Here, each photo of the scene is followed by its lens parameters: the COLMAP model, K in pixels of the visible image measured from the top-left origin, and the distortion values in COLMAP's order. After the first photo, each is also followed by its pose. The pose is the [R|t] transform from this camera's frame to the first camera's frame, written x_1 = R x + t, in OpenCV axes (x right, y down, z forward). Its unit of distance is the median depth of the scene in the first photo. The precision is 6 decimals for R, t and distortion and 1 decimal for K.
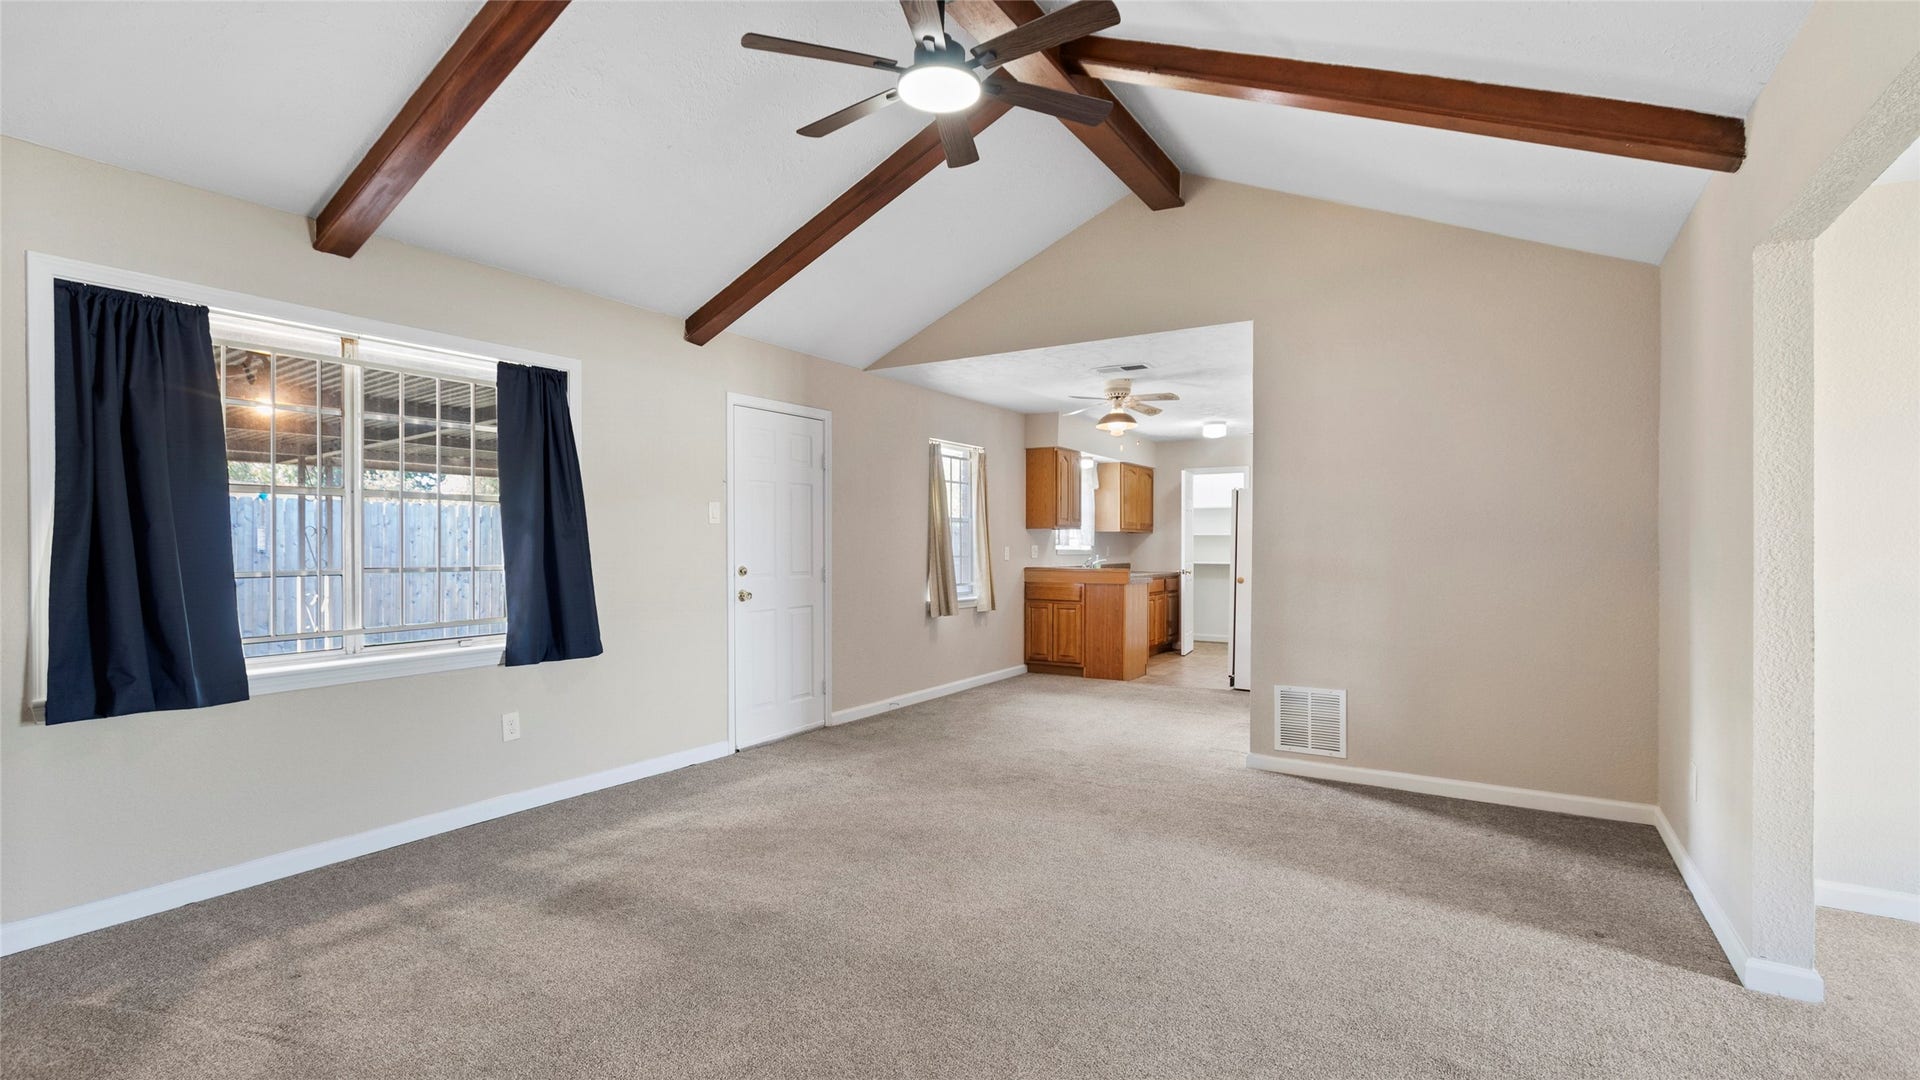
lens RADIAL K [[882.7, 0, 957.8], [0, 882.7, 542.4], [0, 0, 1]] dist [-0.004860, -0.000110]
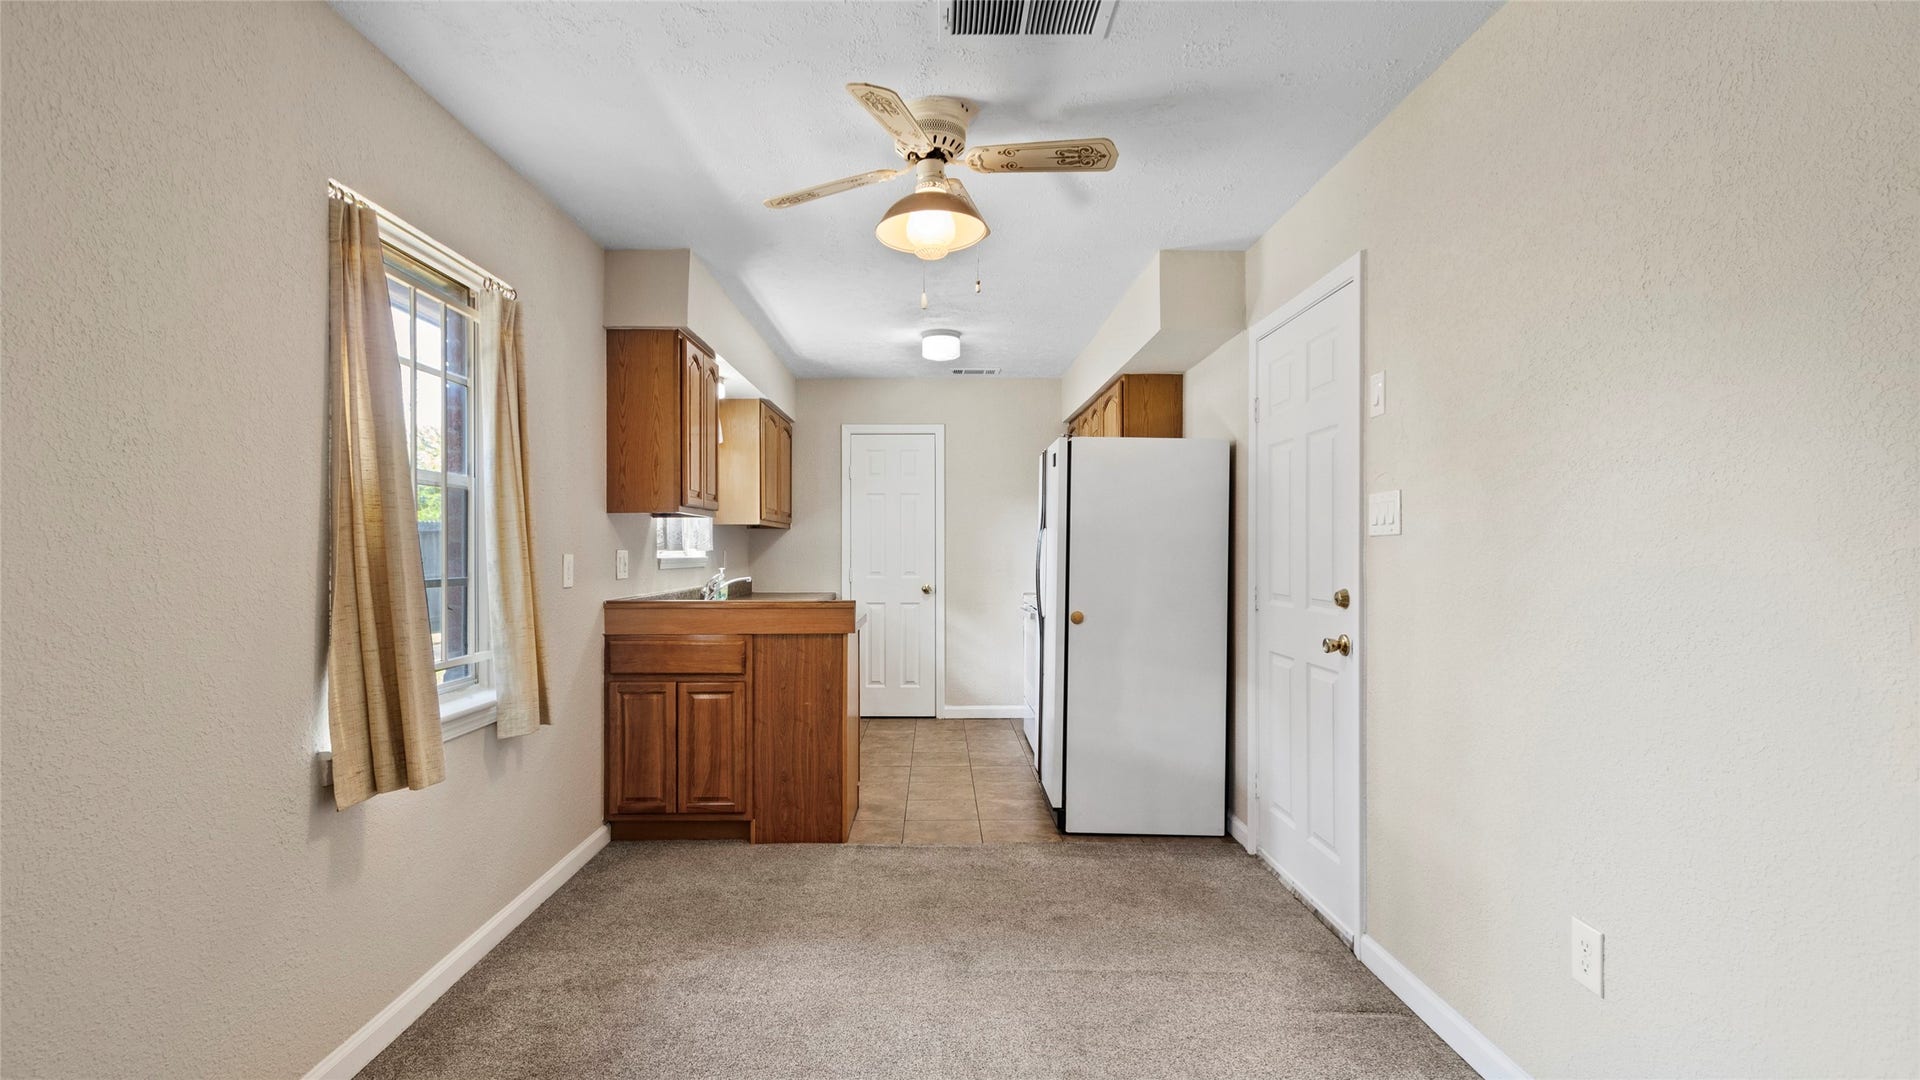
lens RADIAL K [[882.7, 0, 924.2], [0, 882.7, 533.4], [0, 0, 1]] dist [-0.004860, -0.000110]
pose [[0.861668, 0.004000, 0.507457, -0.009424], [0.004254, 0.999877, -0.015104, 0.002275], [-0.507455, 0.015173, 0.861545, 0.557493]]
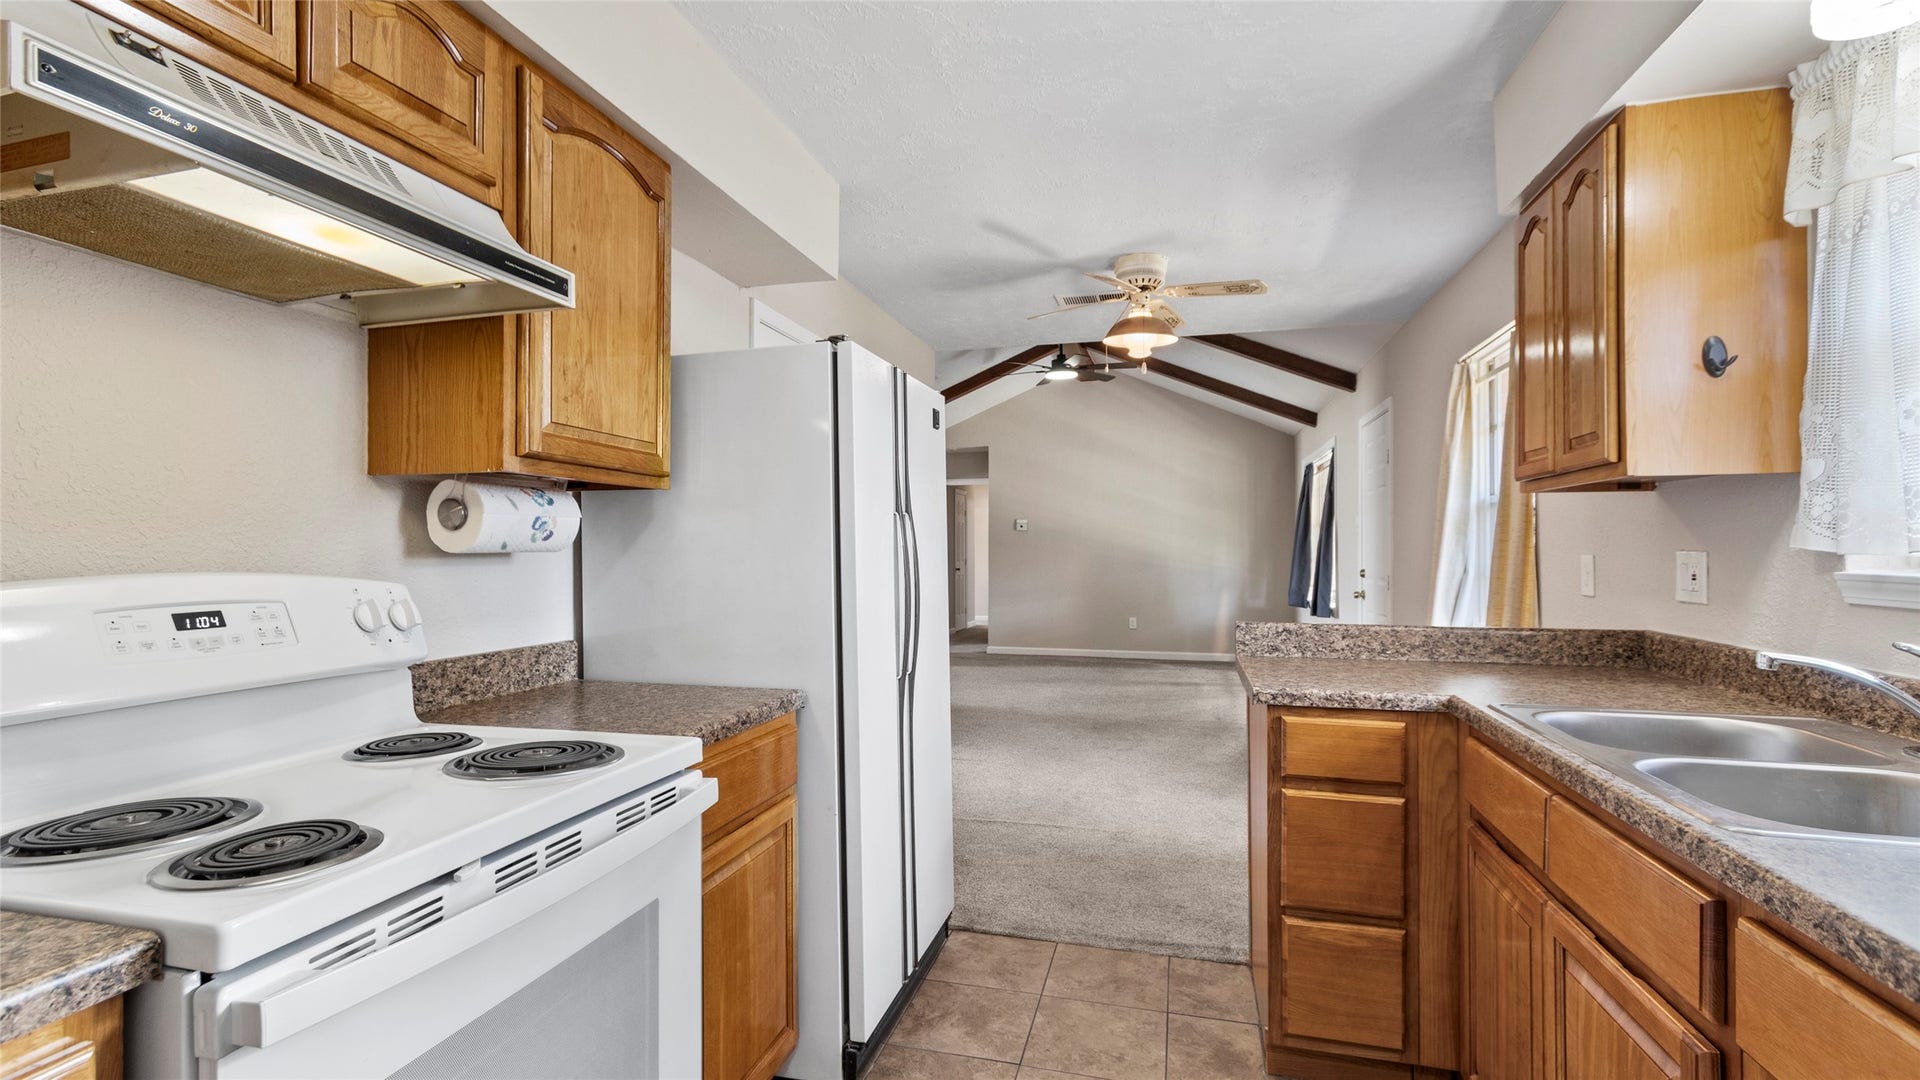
lens RADIAL K [[882.7, 0, 949.6], [0, 882.7, 541.6], [0, 0, 1]] dist [-0.004860, -0.000110]
pose [[-0.959244, -0.002069, -0.282572, 0.347149], [-0.000807, 0.999989, -0.004582, 0.002638], [0.282578, -0.004167, -0.959235, 1.185475]]
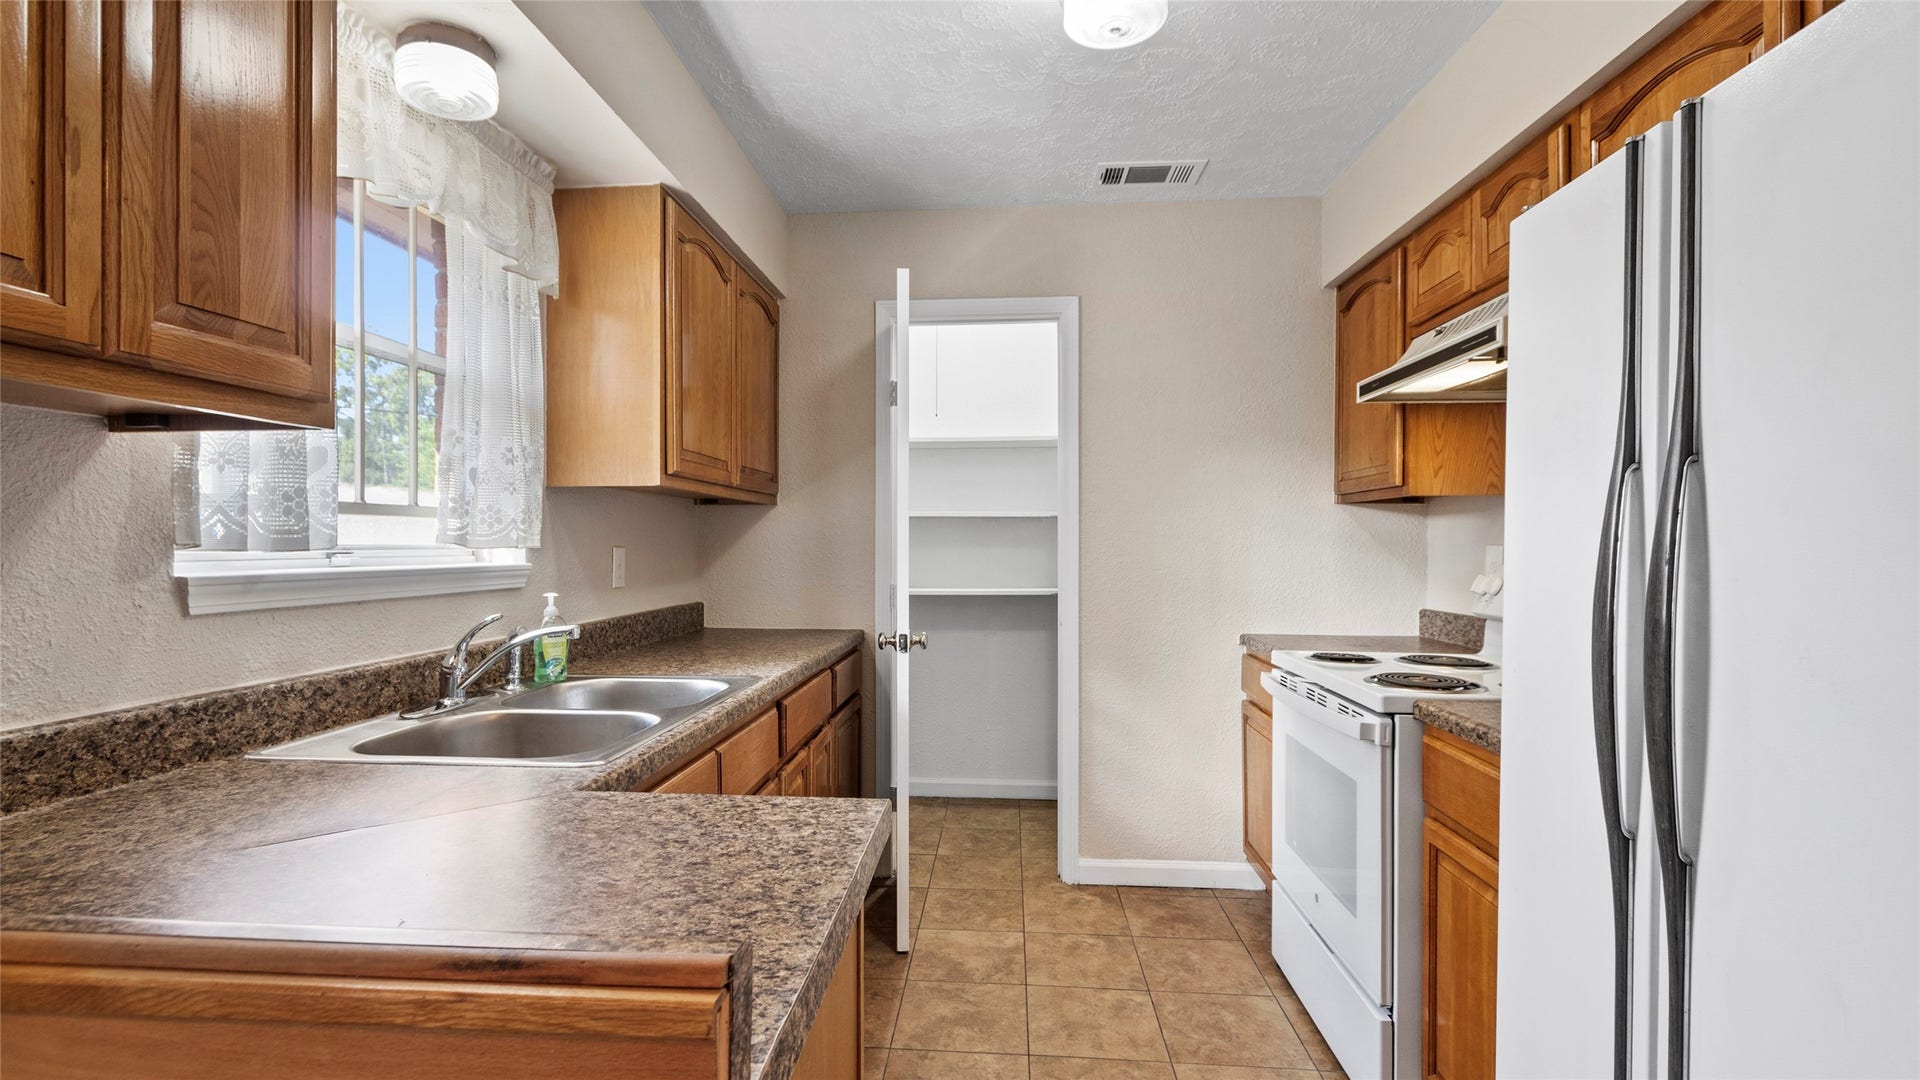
lens RADIAL K [[882.7, 0, 957.1], [0, 882.7, 543.0], [0, 0, 1]] dist [-0.004860, -0.000110]
pose [[0.888046, -0.002385, 0.459748, 0.173475], [0.001296, 0.999996, 0.002685, 0.002257], [-0.459752, -0.001788, 0.888046, 0.896996]]
